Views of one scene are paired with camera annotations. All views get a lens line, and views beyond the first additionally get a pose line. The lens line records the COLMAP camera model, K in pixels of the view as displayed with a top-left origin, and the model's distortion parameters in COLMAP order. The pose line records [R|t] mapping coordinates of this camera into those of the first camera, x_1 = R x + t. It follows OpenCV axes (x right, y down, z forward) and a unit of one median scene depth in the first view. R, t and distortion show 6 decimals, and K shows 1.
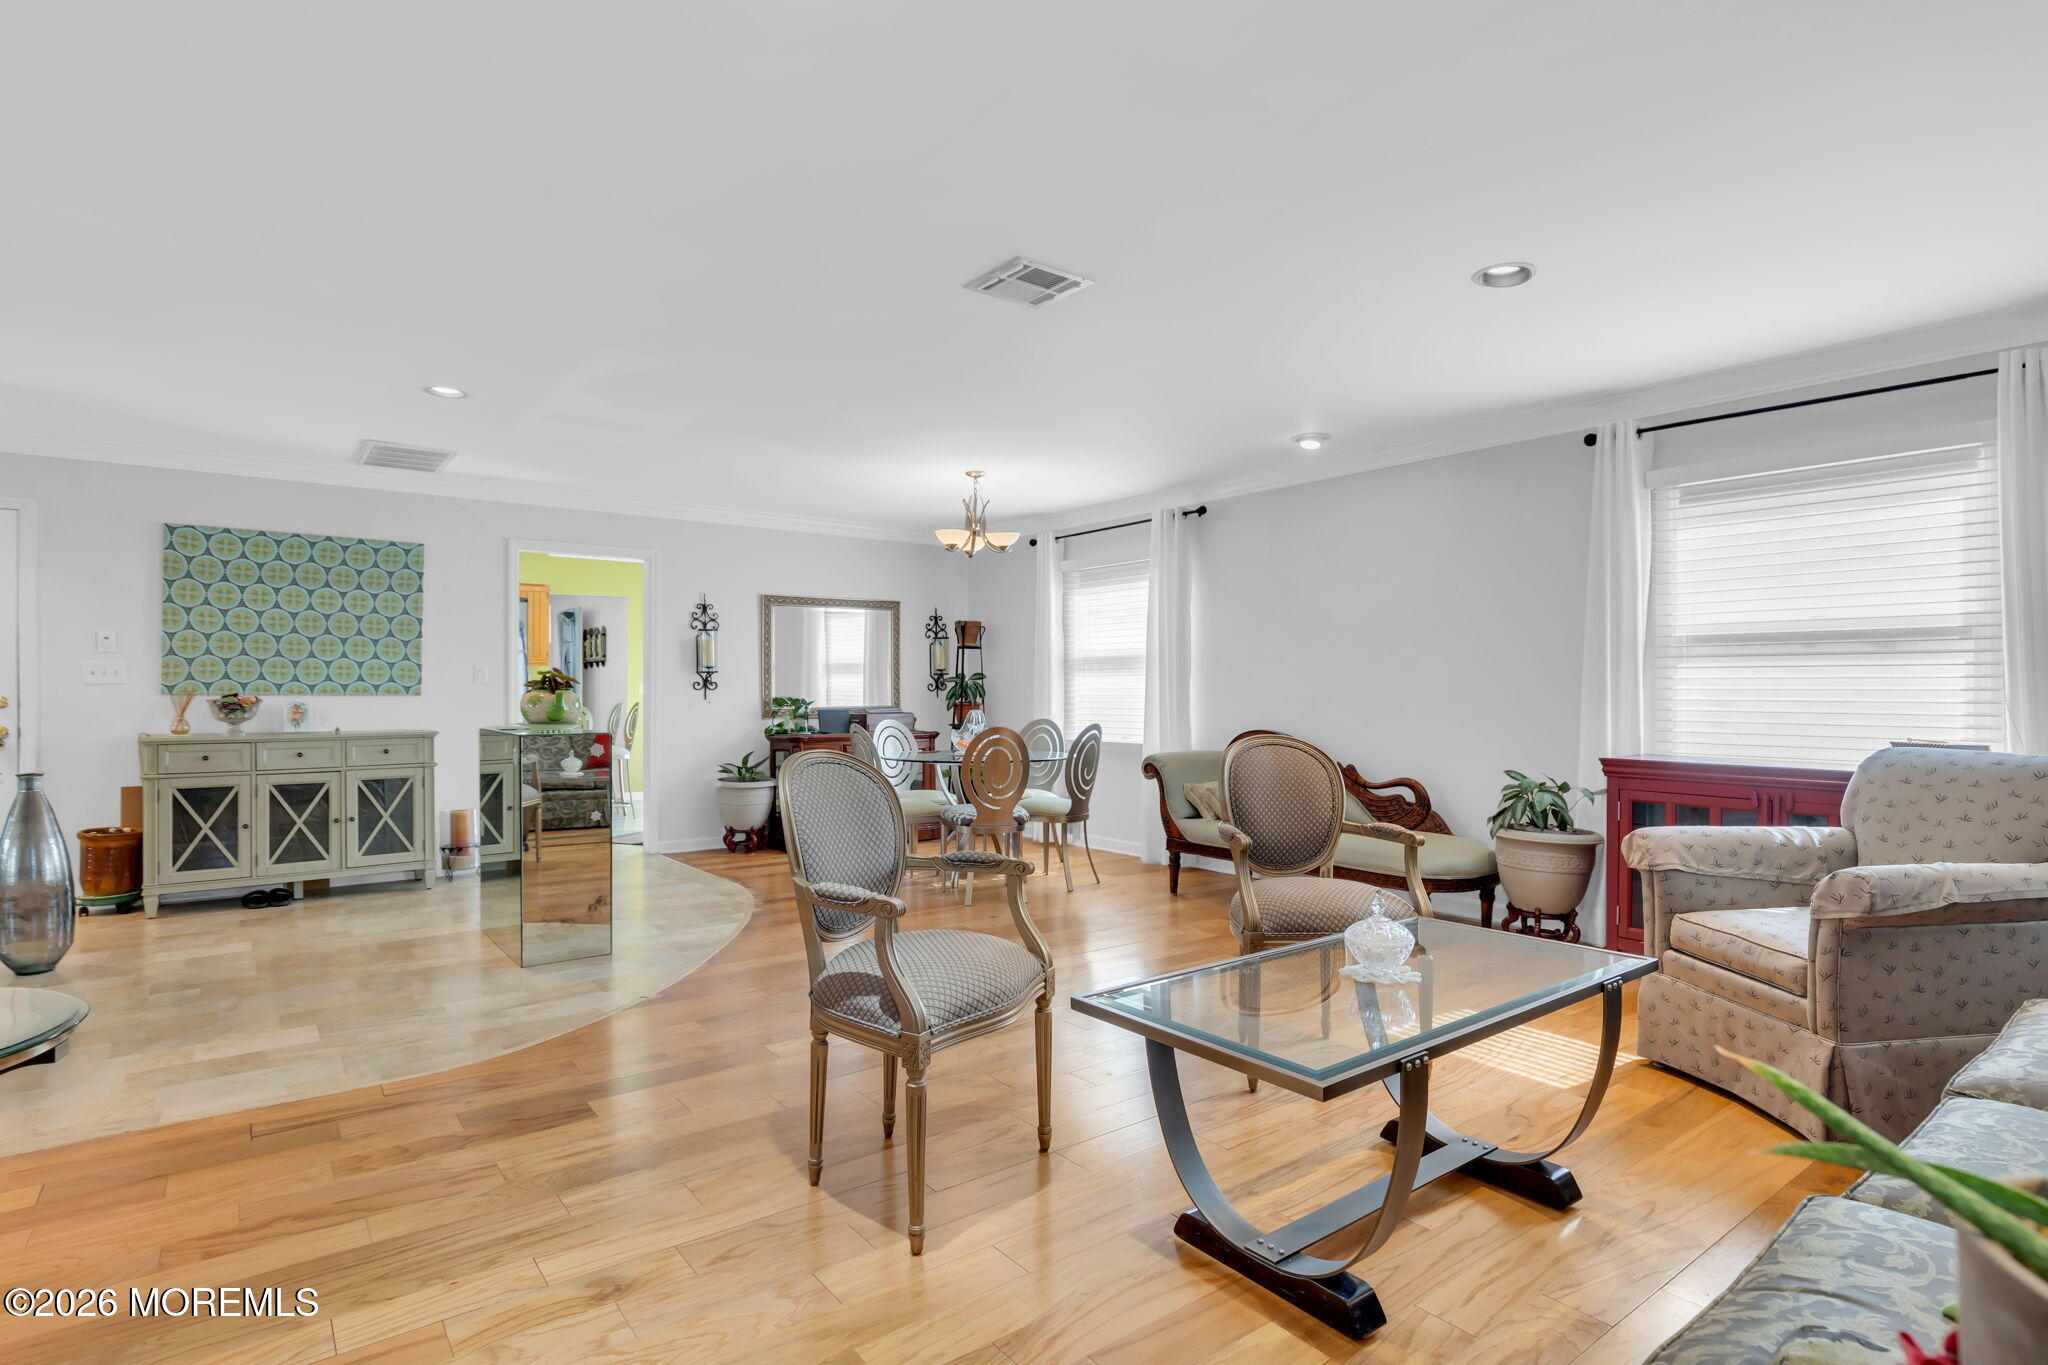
lens RADIAL K [[1047.1, 0, 1027.7], [0, 1047.1, 692.7], [0, 0, 1]] dist [-0.005374, -0.000889]
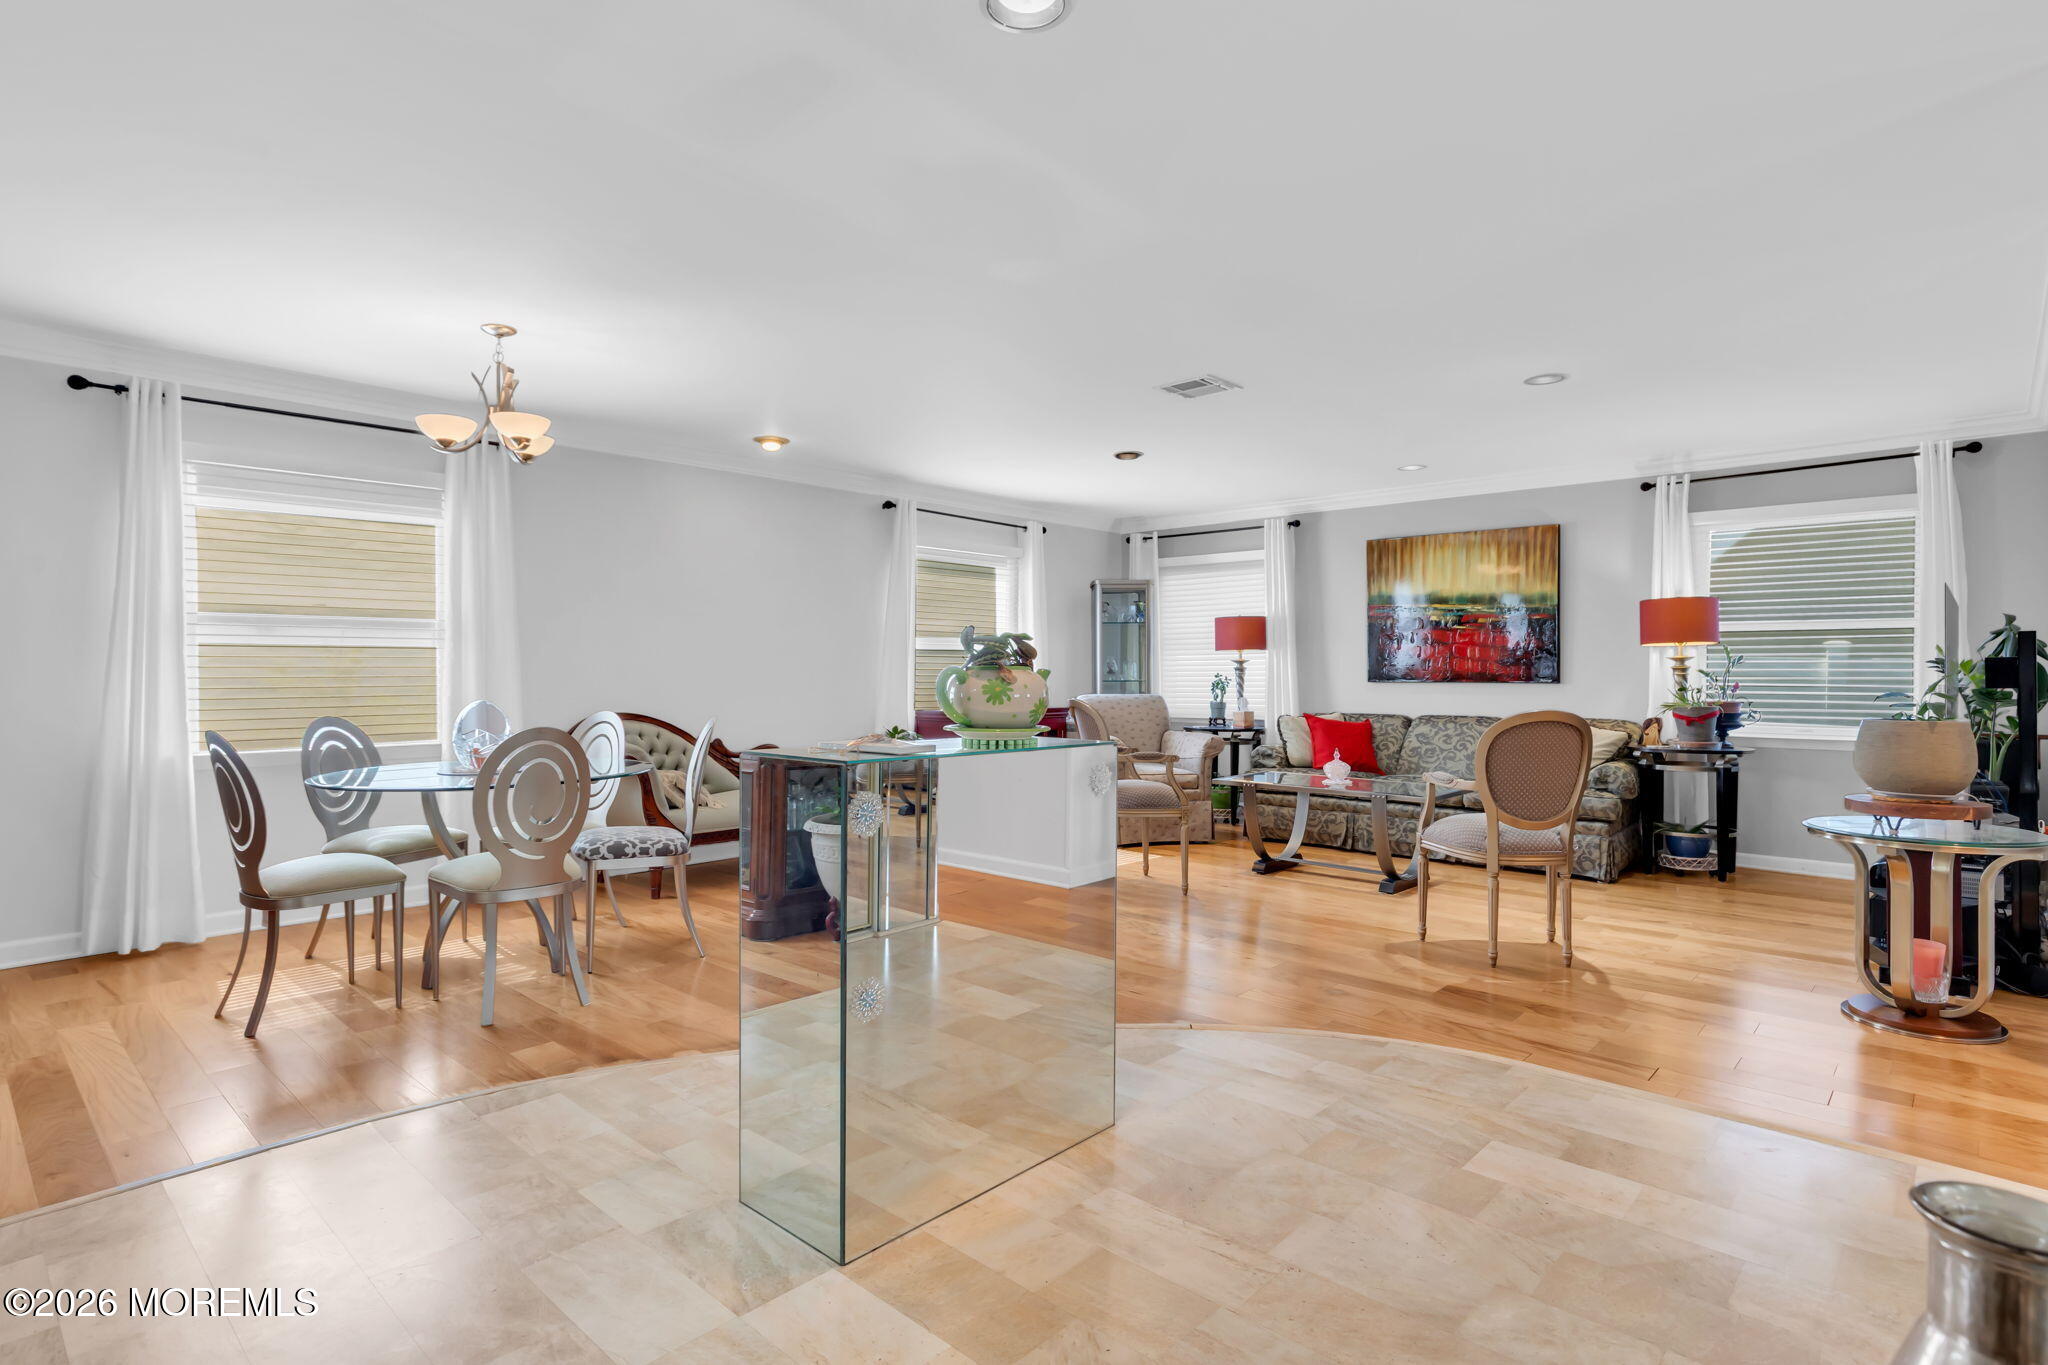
lens RADIAL K [[1047.1, 0, 1025.6], [0, 1047.1, 674.5], [0, 0, 1]] dist [-0.005374, -0.000889]
pose [[-0.177491, -0.003408, 0.984117, -0.597931], [0.001732, 0.999991, 0.003775, -0.000947], [-0.984121, 0.002375, -0.177483, 0.645970]]
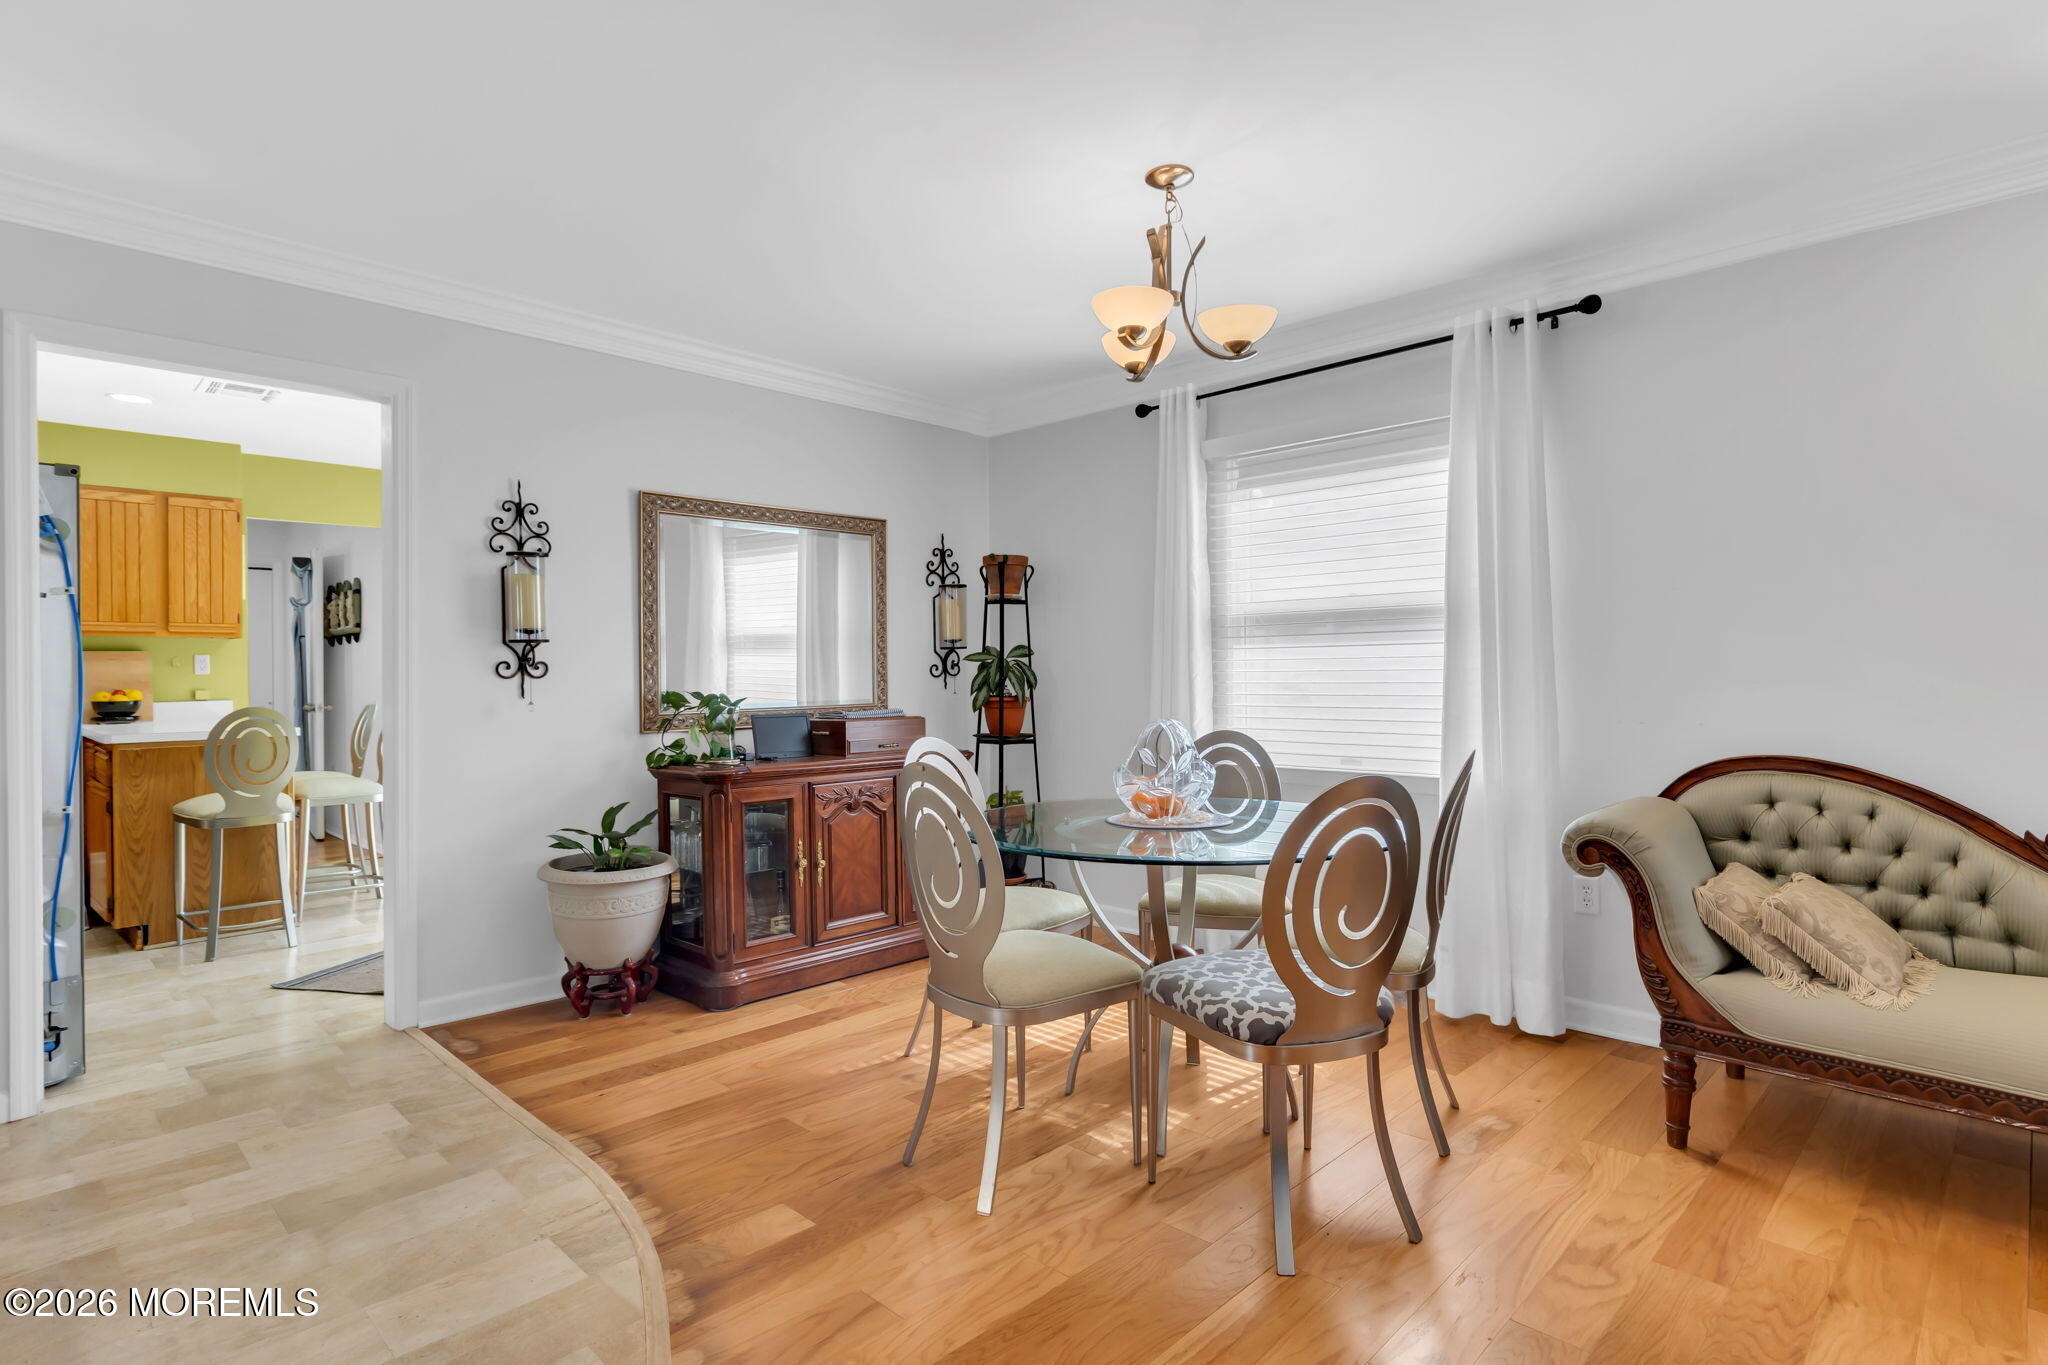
lens RADIAL K [[1047.1, 0, 1025.4], [0, 1047.1, 667.8], [0, 0, 1]] dist [-0.005374, -0.000889]
pose [[0.989898, -0.004396, 0.141716, -0.140344], [0.005900, 0.999931, -0.010194, -0.000736], [-0.141661, 0.010927, 0.989855, 0.470219]]
